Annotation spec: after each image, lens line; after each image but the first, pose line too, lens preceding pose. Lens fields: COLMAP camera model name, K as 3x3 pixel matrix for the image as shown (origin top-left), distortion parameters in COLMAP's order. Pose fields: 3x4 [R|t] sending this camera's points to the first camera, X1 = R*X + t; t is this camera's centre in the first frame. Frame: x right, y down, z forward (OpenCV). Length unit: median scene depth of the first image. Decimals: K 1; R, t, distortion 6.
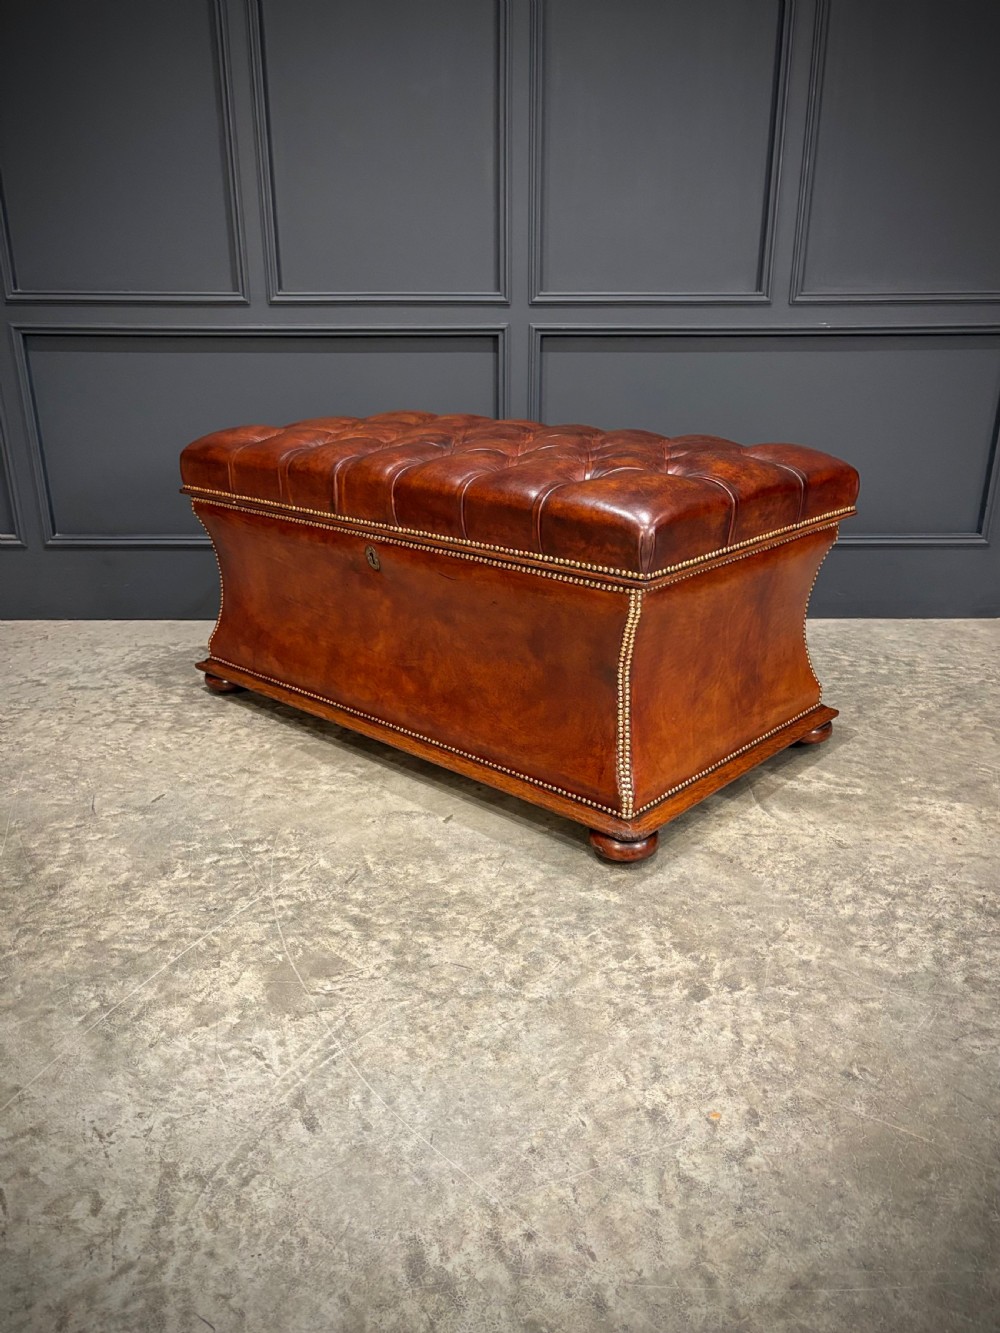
lens RADIAL K [[1001.2, 0, 502.6], [0, 1001.2, 683.4], [0, 0, 1]] dist [0.009605, 0.011645]
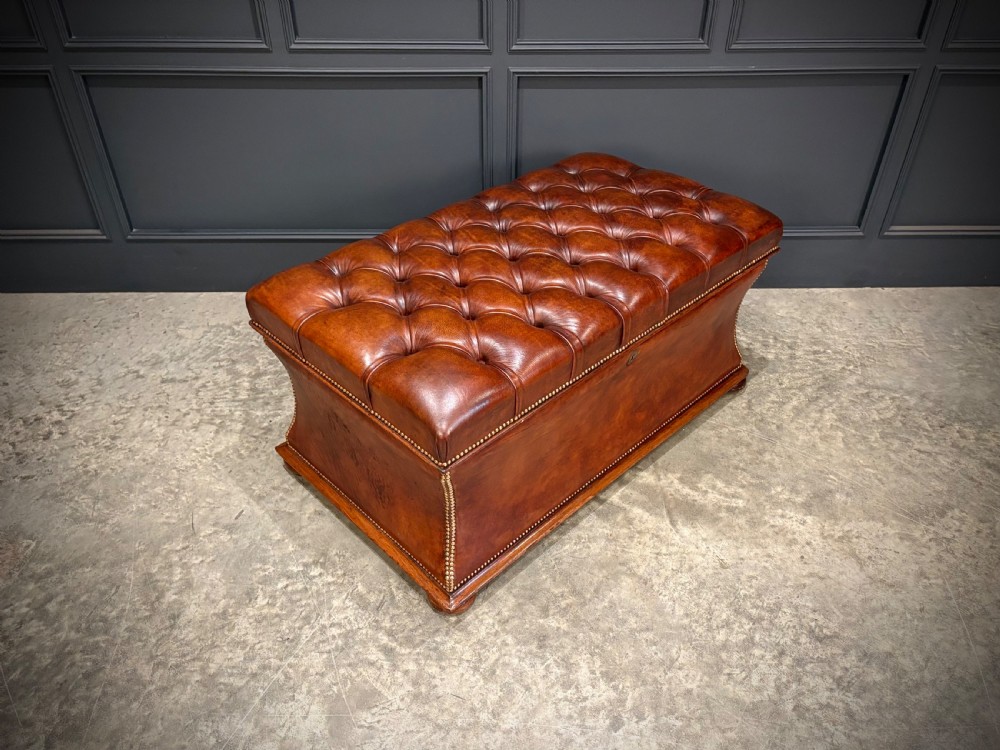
lens RADIAL K [[751.1, 0, 505.0], [0, 751.1, 371.7], [0, 0, 1]] dist [0.009605, 0.011645]
pose [[0.999848, -0.004914, 0.016703, 0.009792], [0.000083, 0.960688, 0.277630, -0.403924], [-0.017411, -0.277587, 0.960543, 0.050335]]
